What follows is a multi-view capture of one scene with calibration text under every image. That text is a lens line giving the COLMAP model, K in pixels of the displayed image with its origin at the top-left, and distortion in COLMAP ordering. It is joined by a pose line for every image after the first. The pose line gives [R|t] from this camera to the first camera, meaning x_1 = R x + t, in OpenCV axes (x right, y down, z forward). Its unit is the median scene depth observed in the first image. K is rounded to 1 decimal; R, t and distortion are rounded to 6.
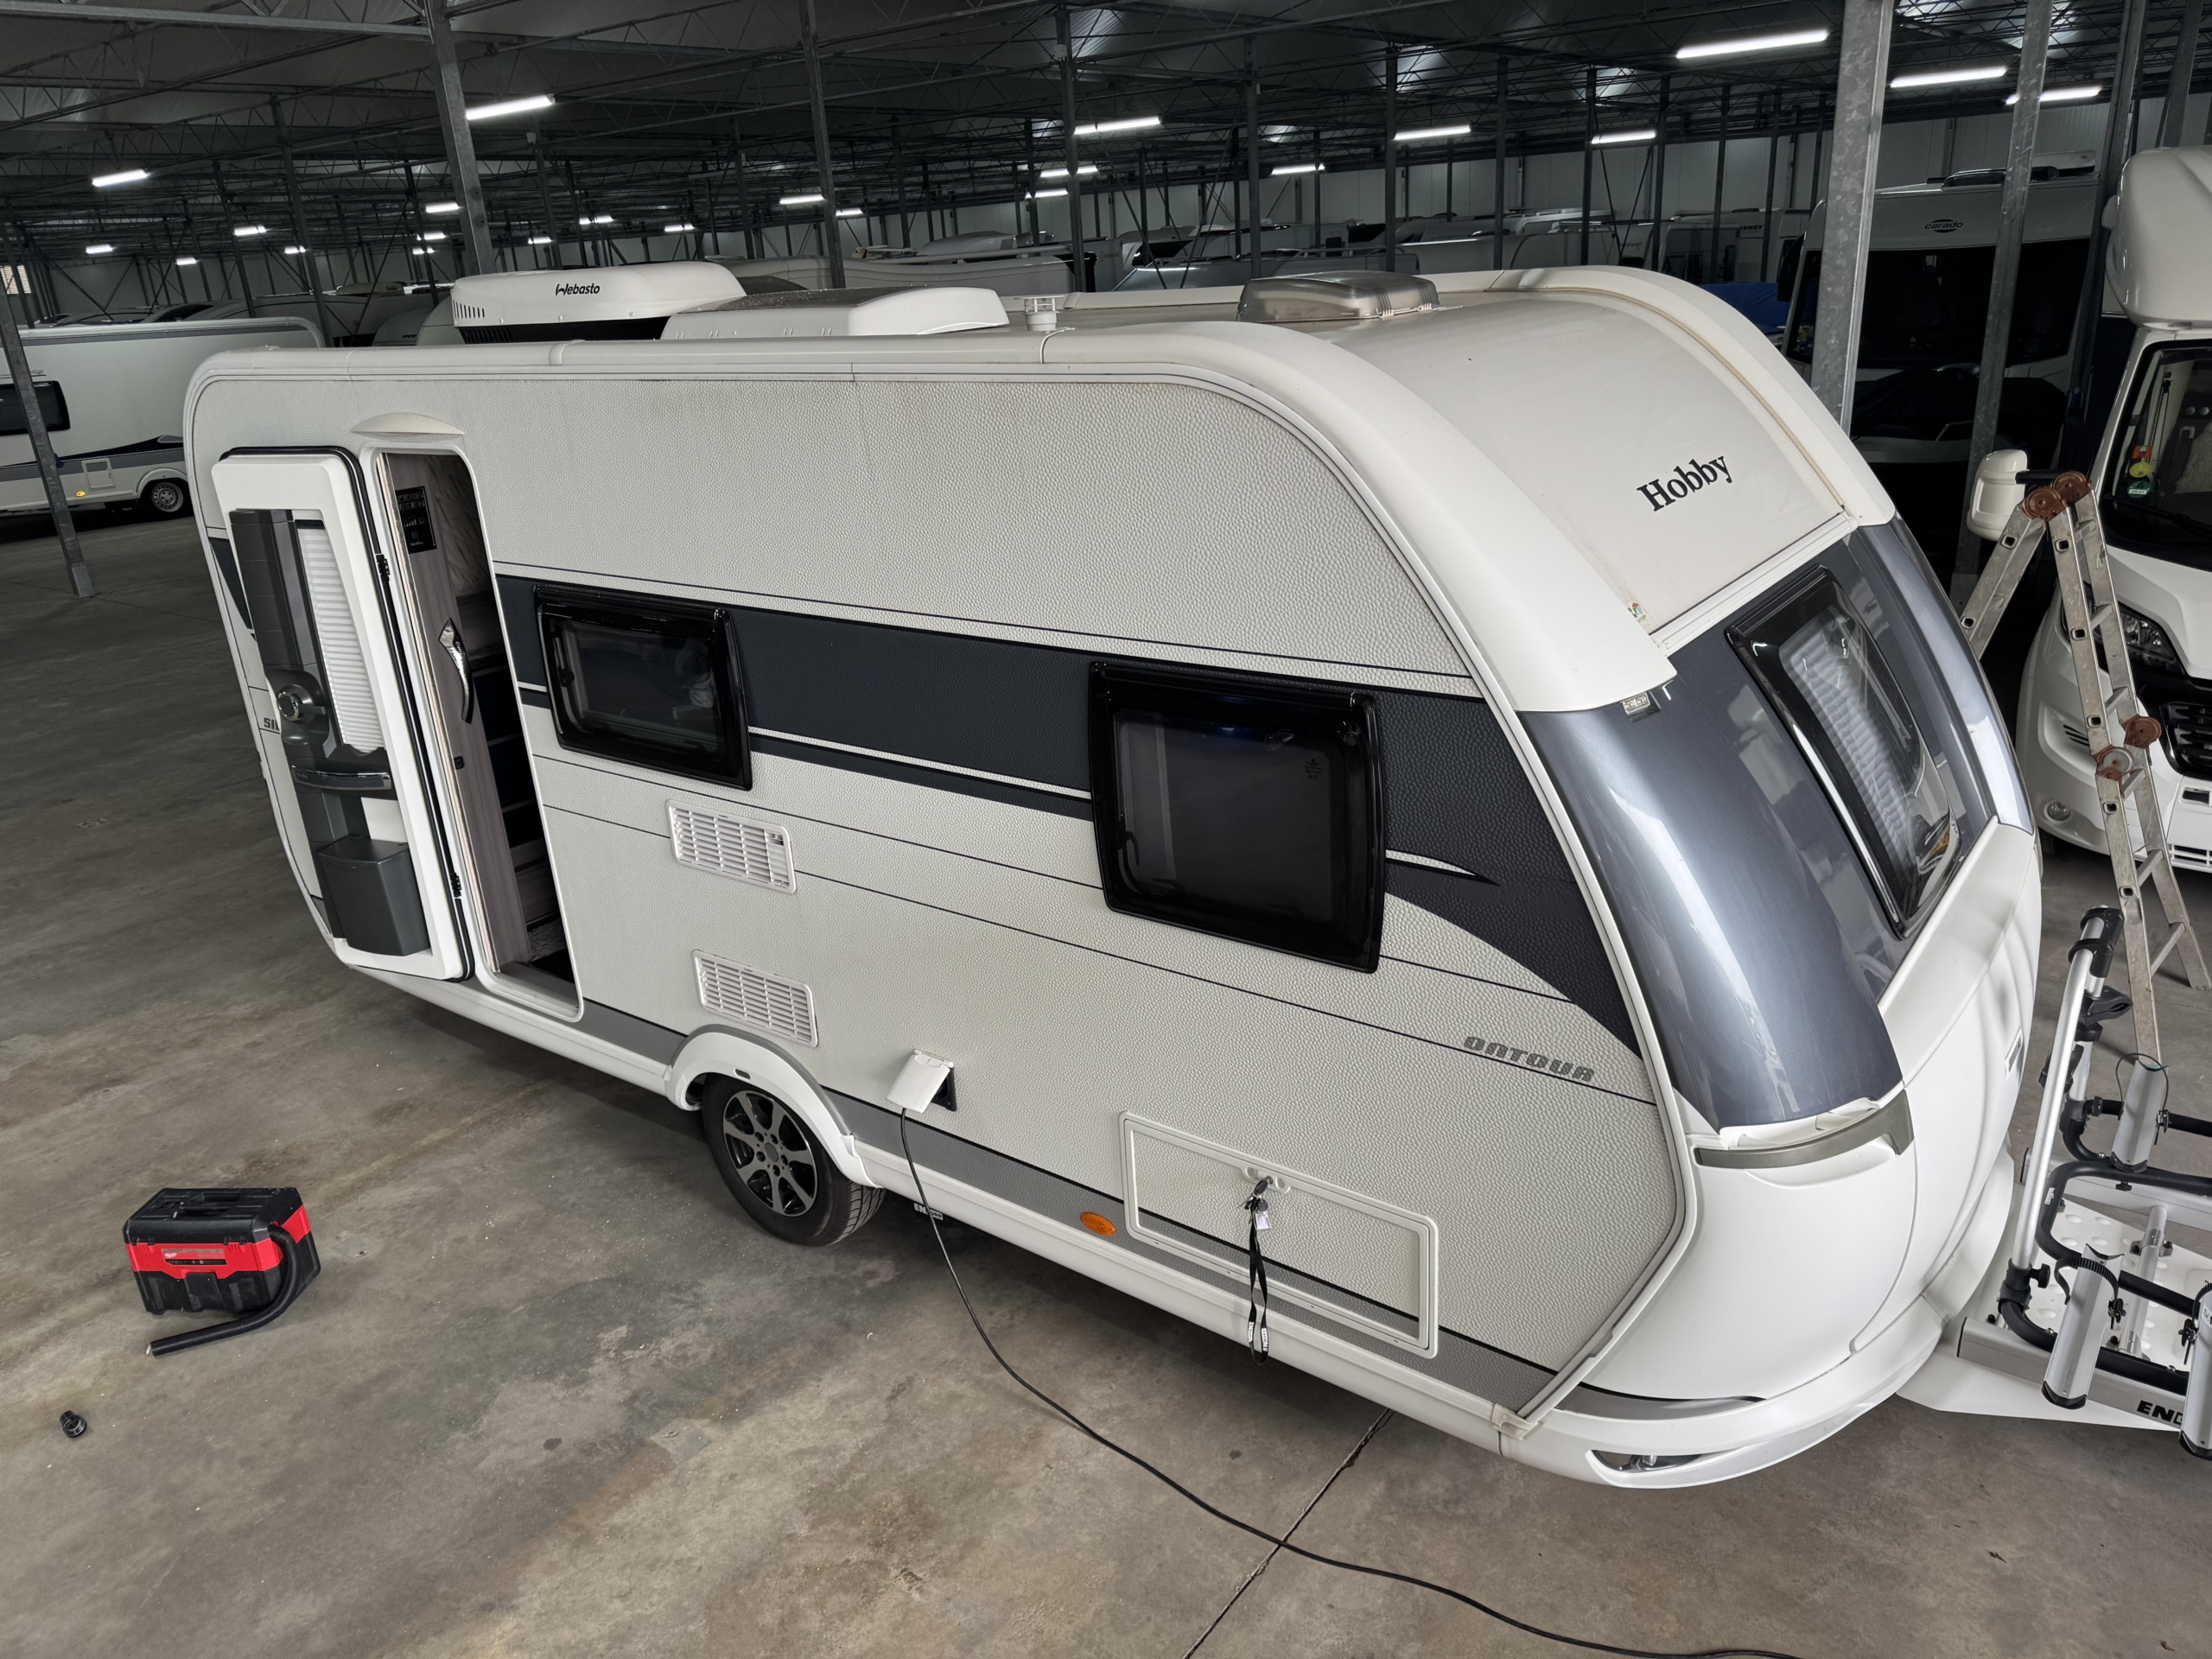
lens RADIAL K [[1558.1, 0, 1106.0], [0, 1558.1, 829.5], [0, 0, 1]] dist [0.003296, 0.002209]
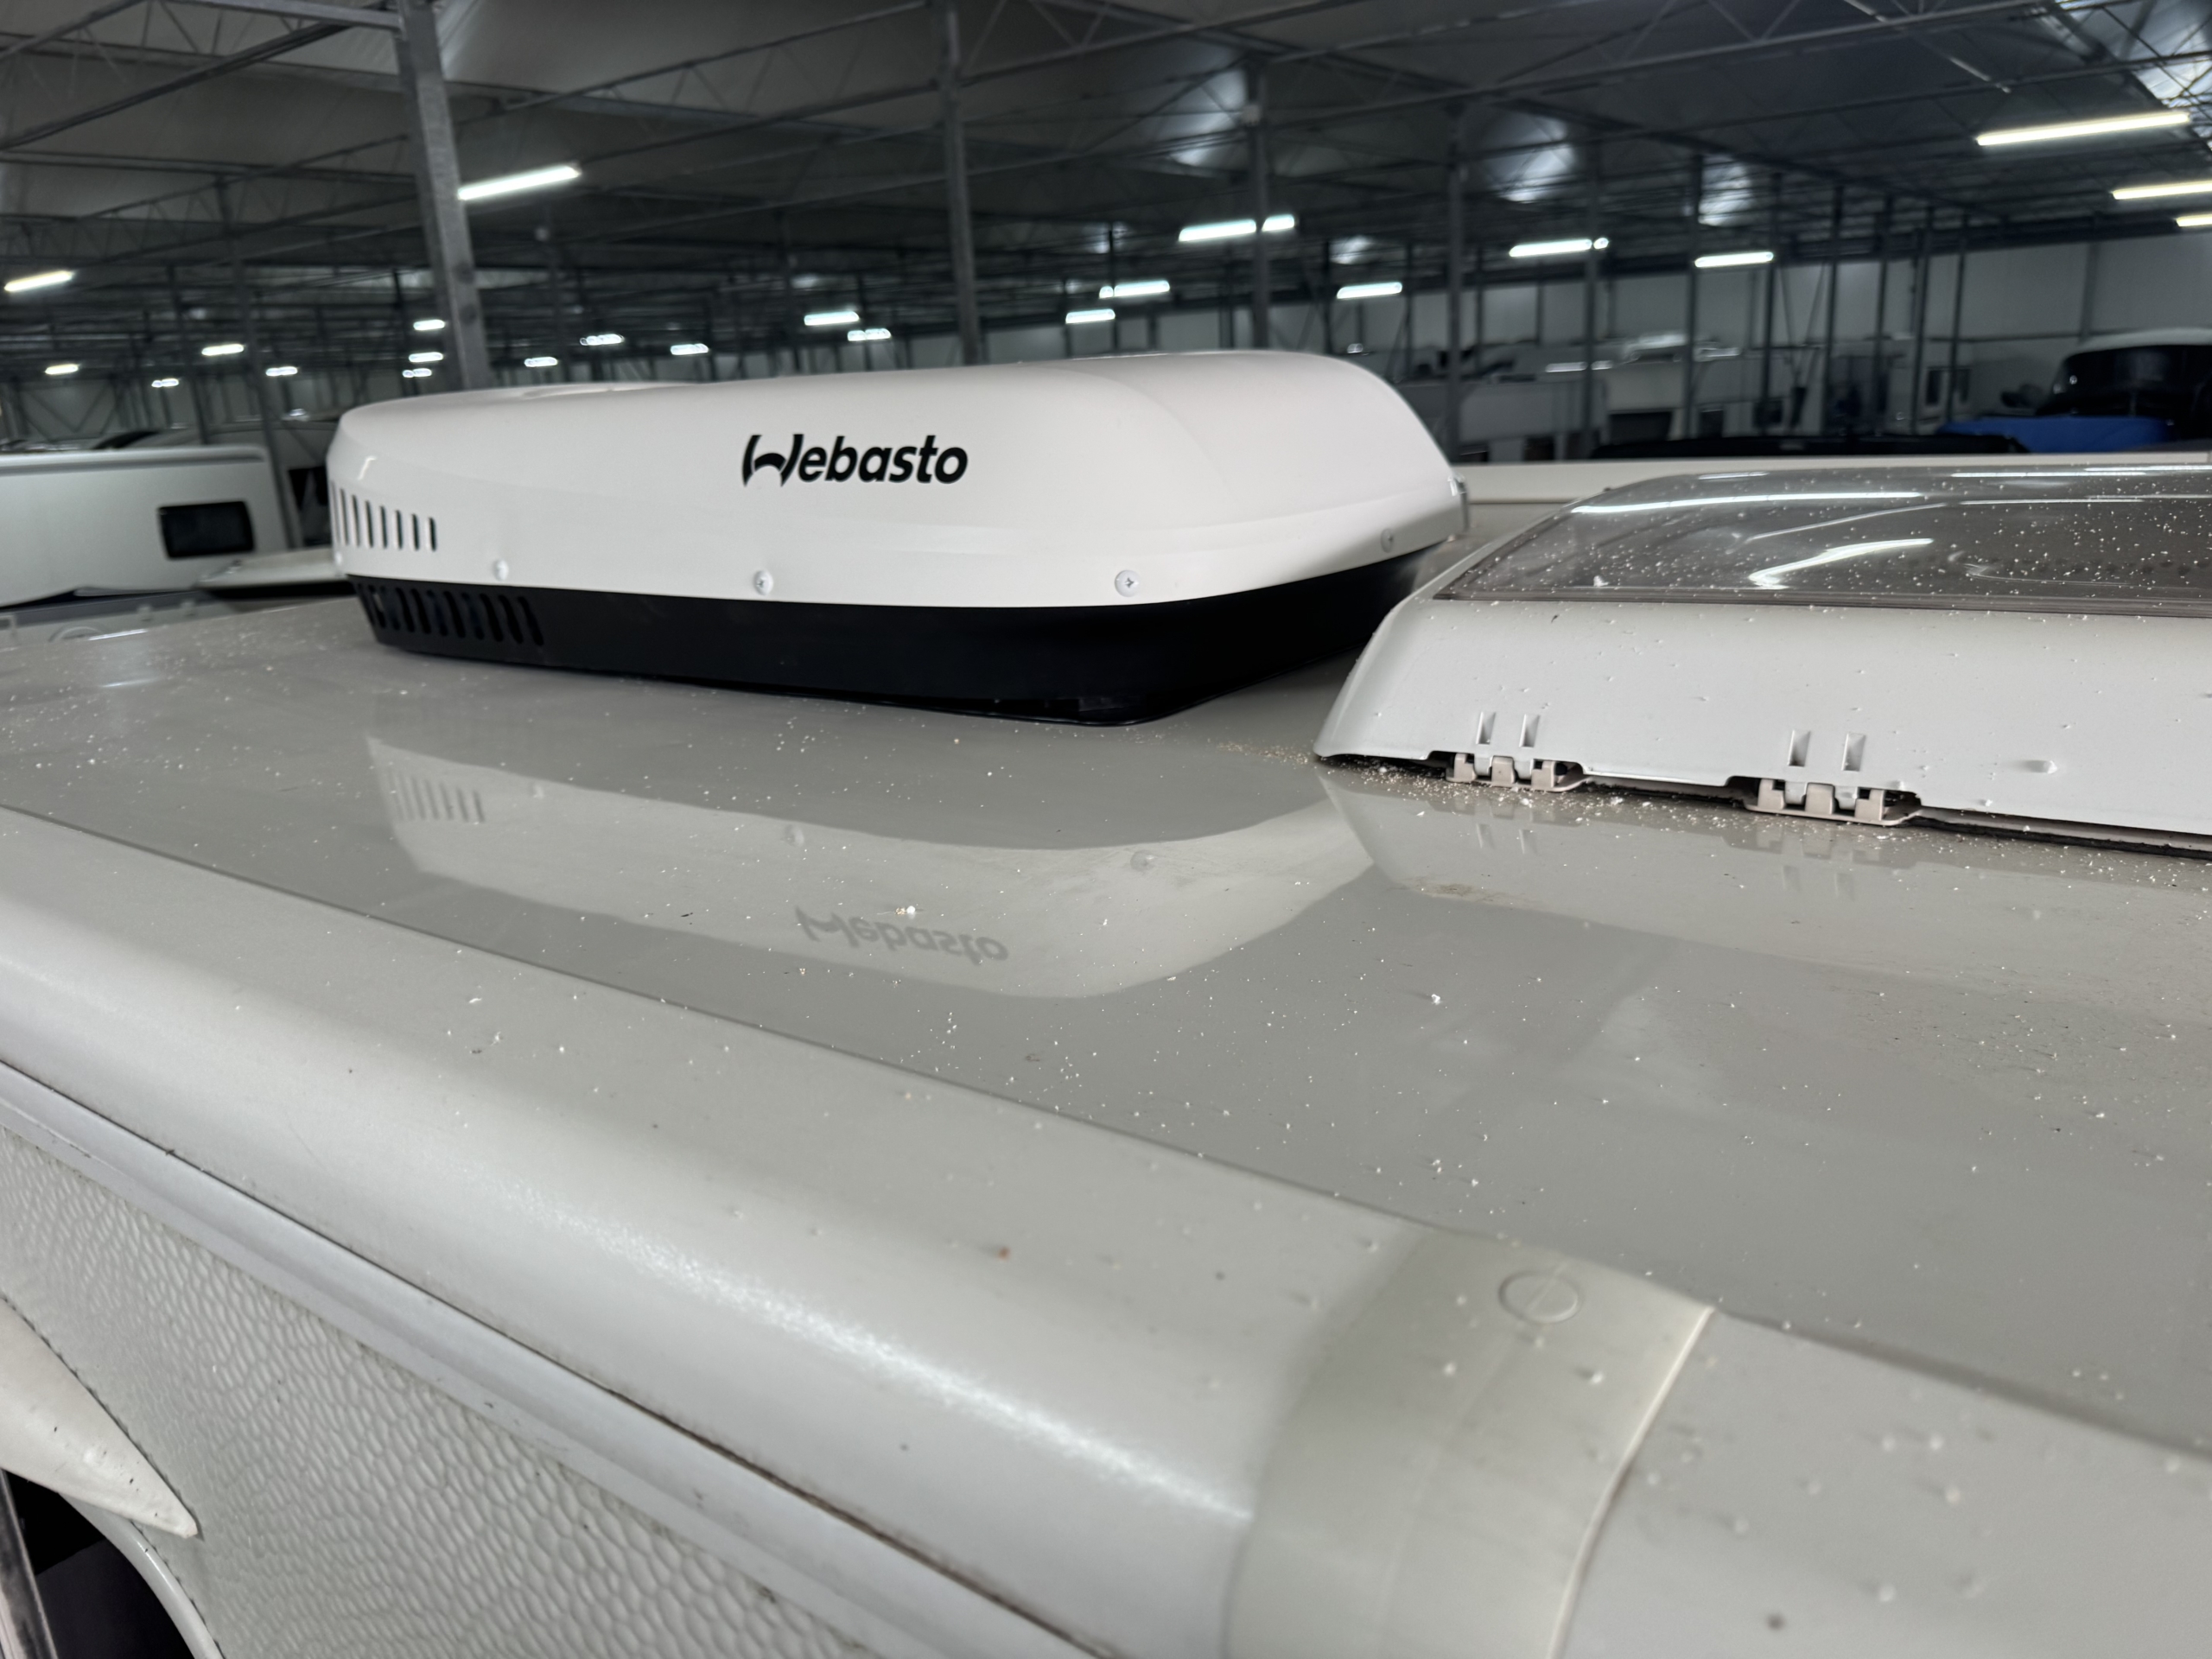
lens RADIAL K [[1607.9, 0, 1106.0], [0, 1607.9, 829.5], [0, 0, 1]] dist [-0.003846, -0.003514]
pose [[0.999982, 0.005454, 0.002368, -0.054242], [-0.005244, 0.996698, -0.081029, -0.049399], [-0.002802, 0.081015, 0.996709, 0.139101]]
